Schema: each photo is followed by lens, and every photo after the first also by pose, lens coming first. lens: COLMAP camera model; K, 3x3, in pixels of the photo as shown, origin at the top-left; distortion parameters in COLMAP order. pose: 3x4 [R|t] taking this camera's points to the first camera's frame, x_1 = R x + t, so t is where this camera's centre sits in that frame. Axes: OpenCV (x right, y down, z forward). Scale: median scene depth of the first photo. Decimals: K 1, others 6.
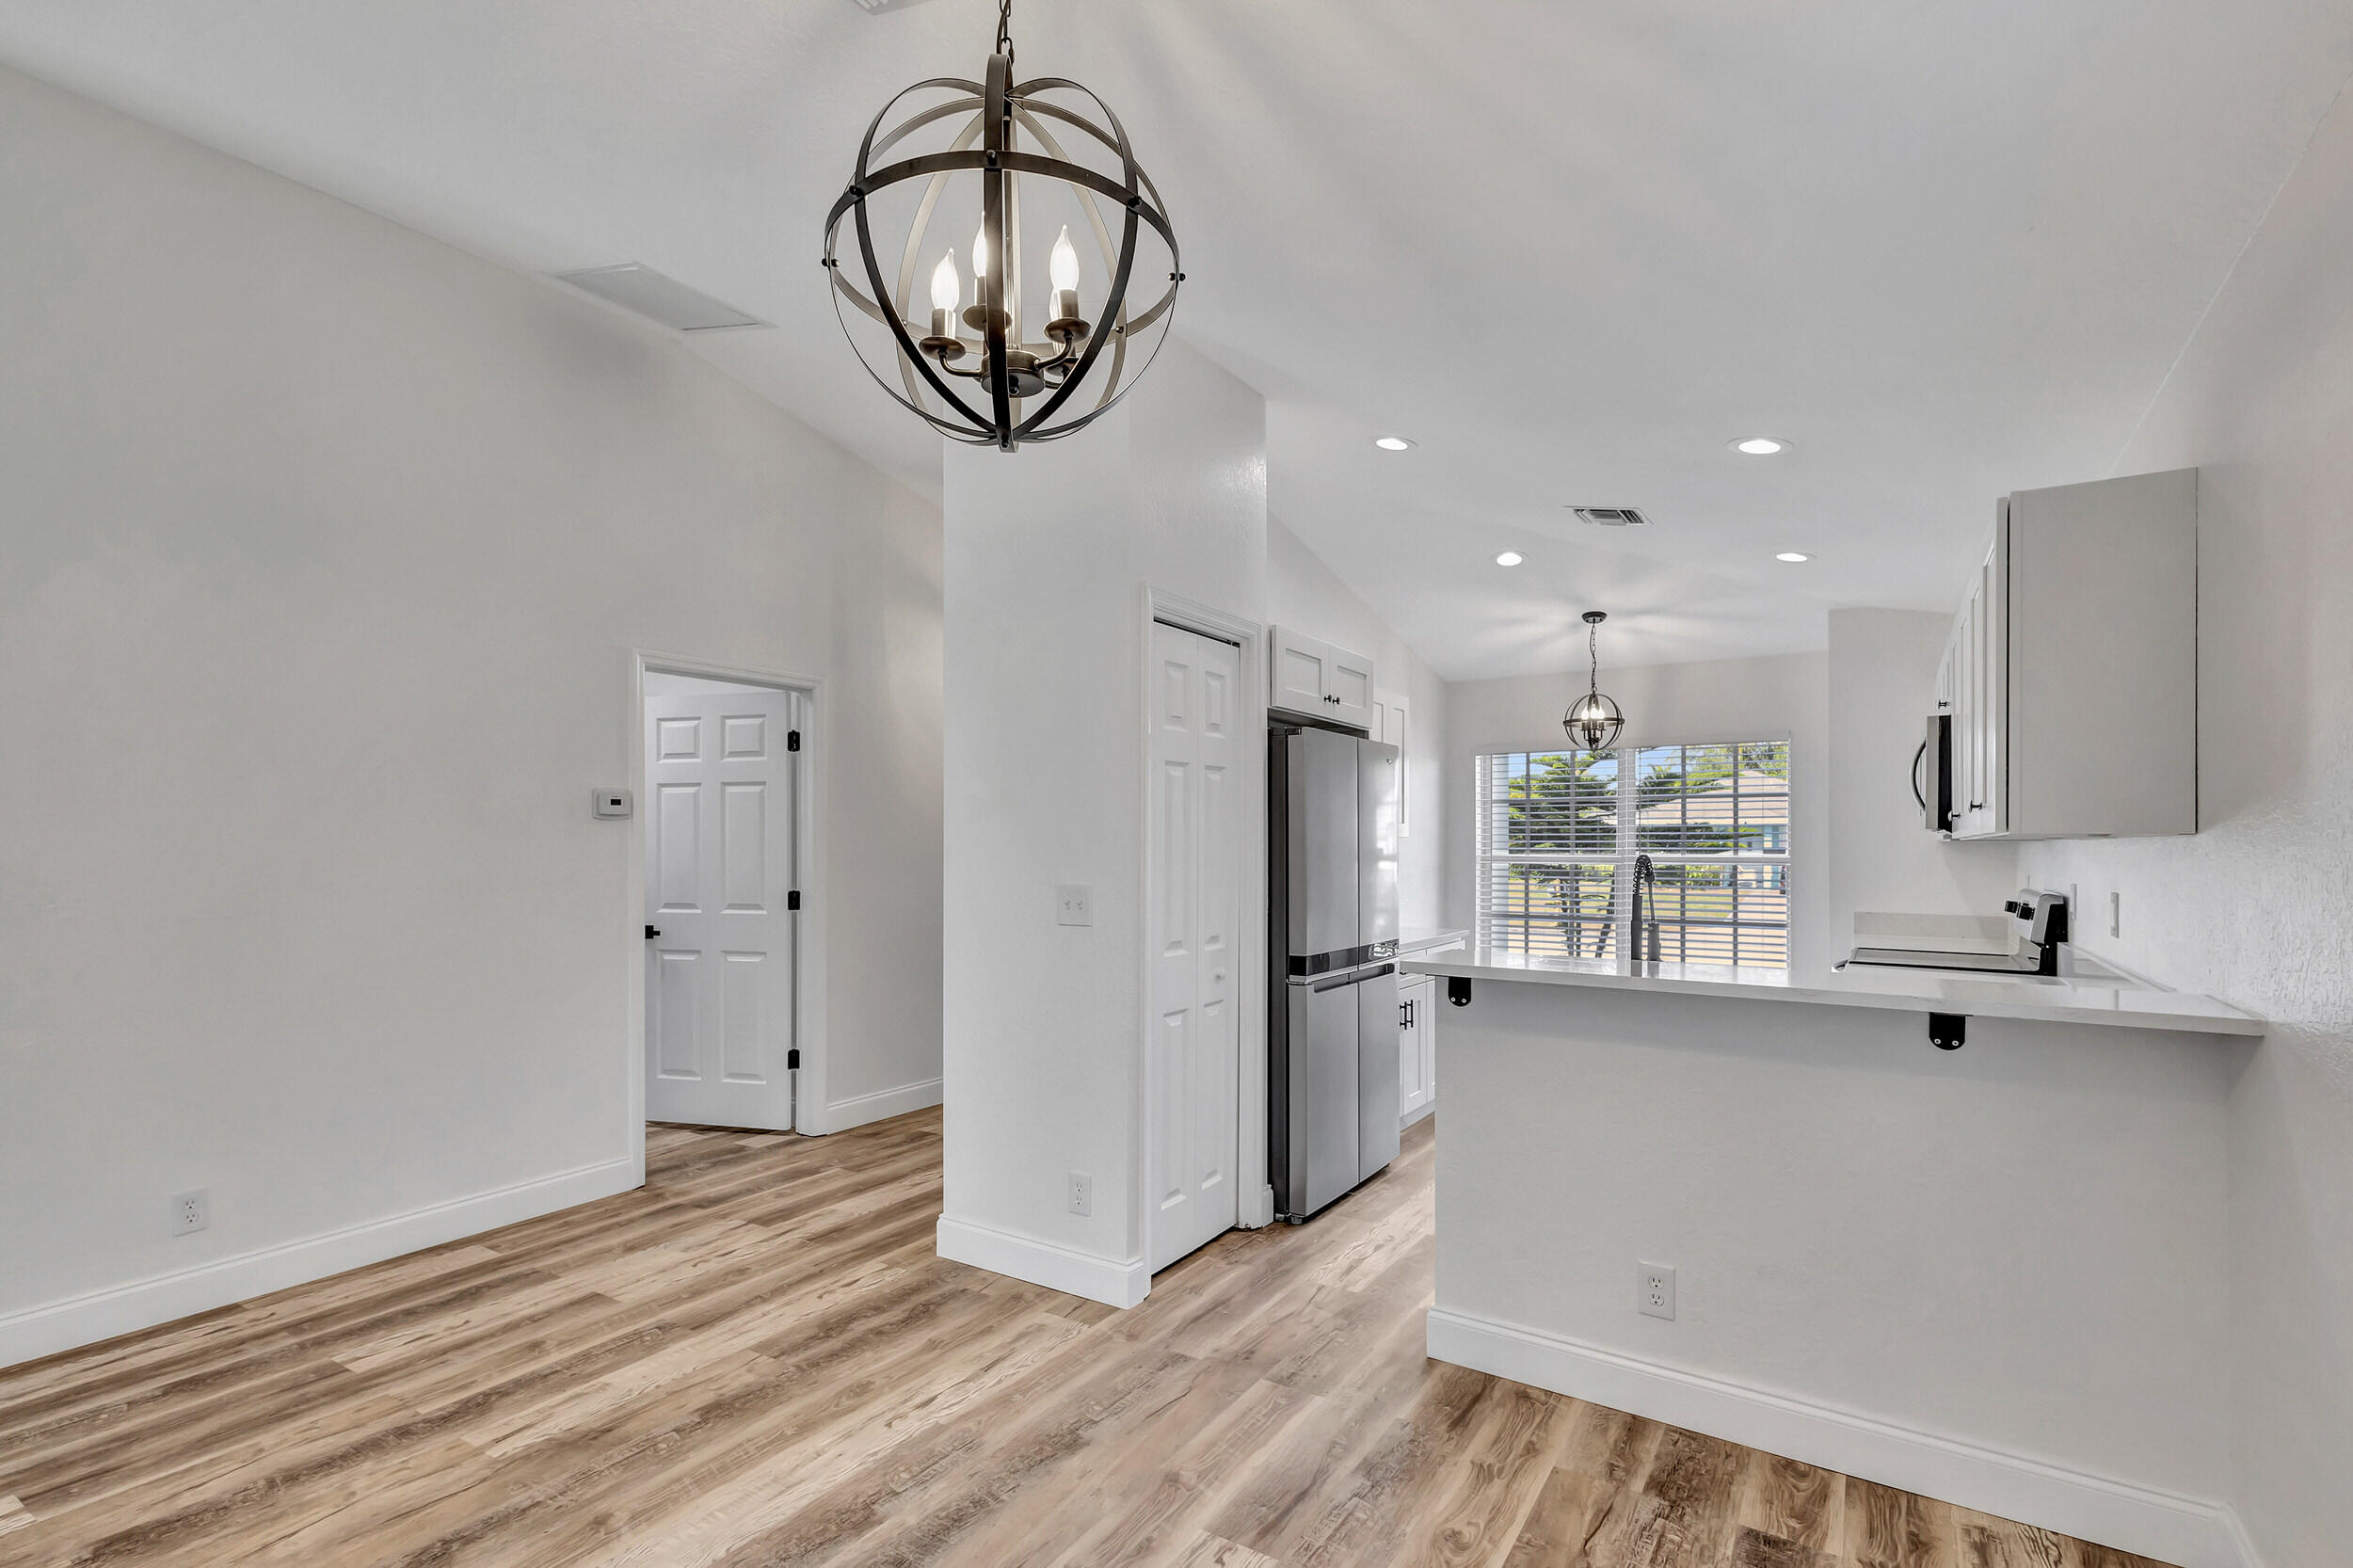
lens RADIAL K [[1102.4, 0, 1167.8], [0, 1102.4, 855.4], [0, 0, 1]] dist [0.013845, -0.002768]
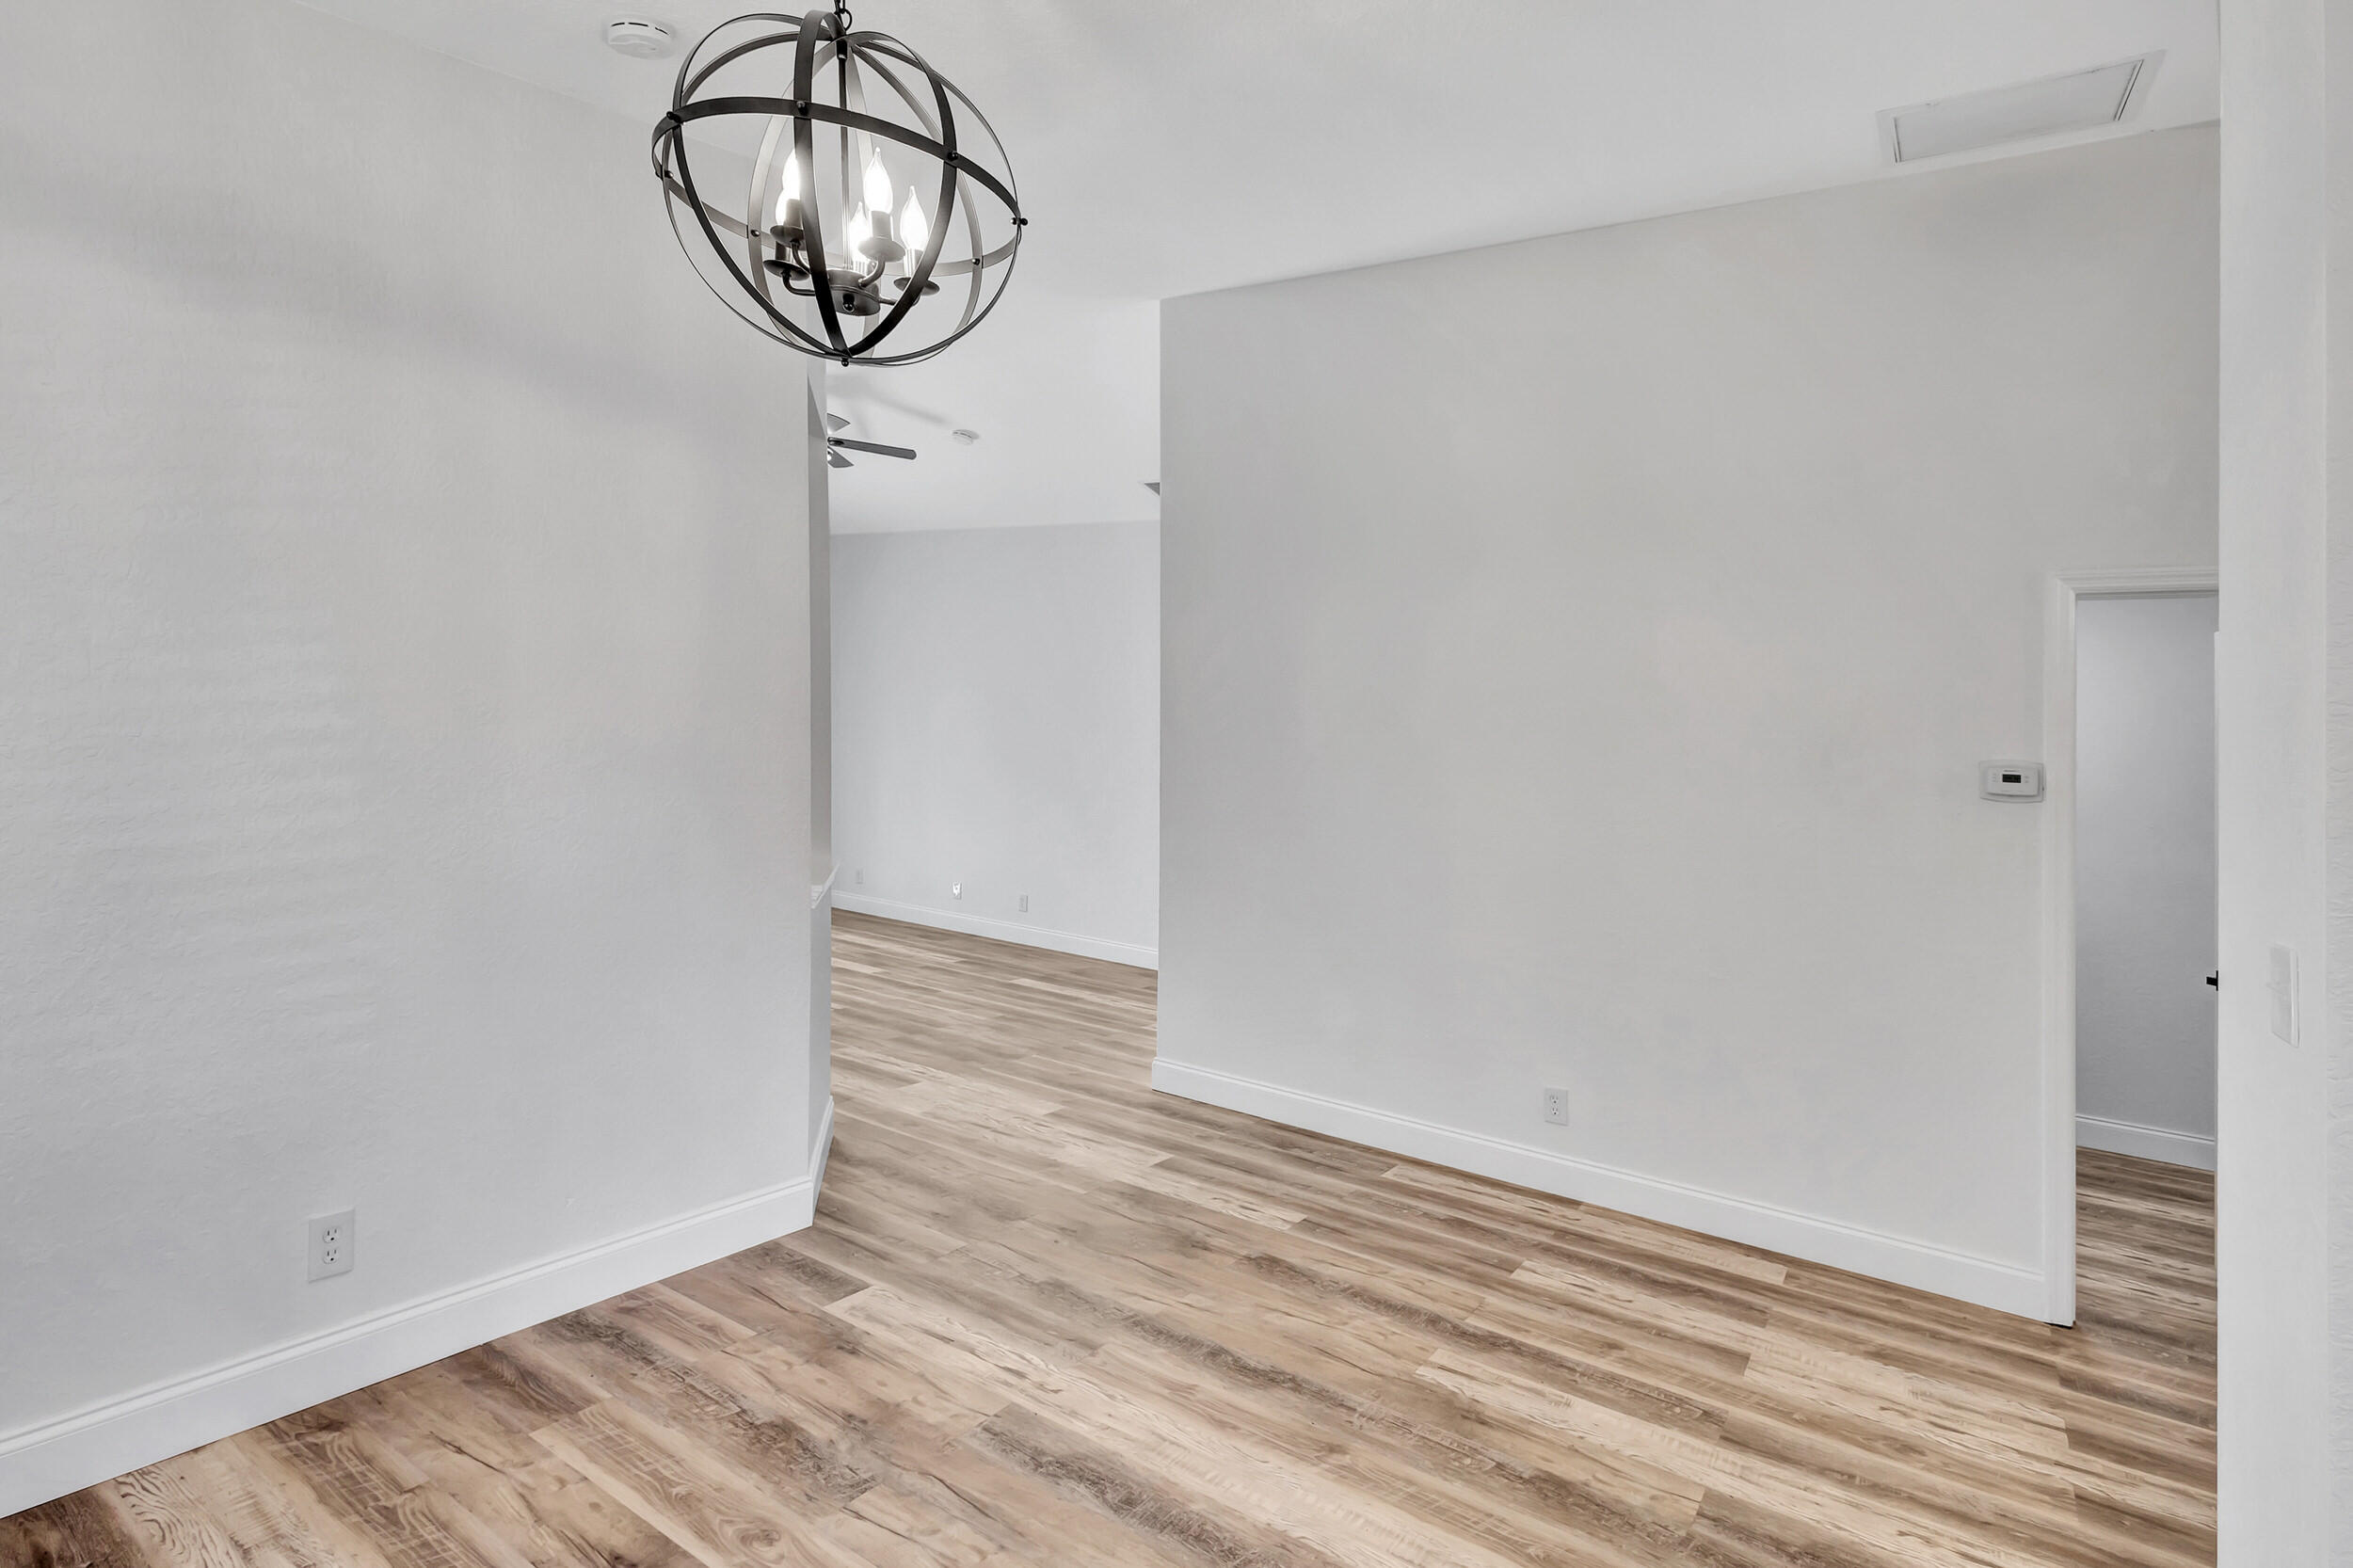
lens RADIAL K [[1173.5, 0, 1133.0], [0, 1173.5, 755.5], [0, 0, 1]] dist [0.015409, -0.000282]
pose [[-0.039008, -0.010060, -0.999188, 0.438296], [-0.079773, 0.996789, -0.006921, -0.014402], [0.996050, 0.079438, -0.039685, 0.592140]]
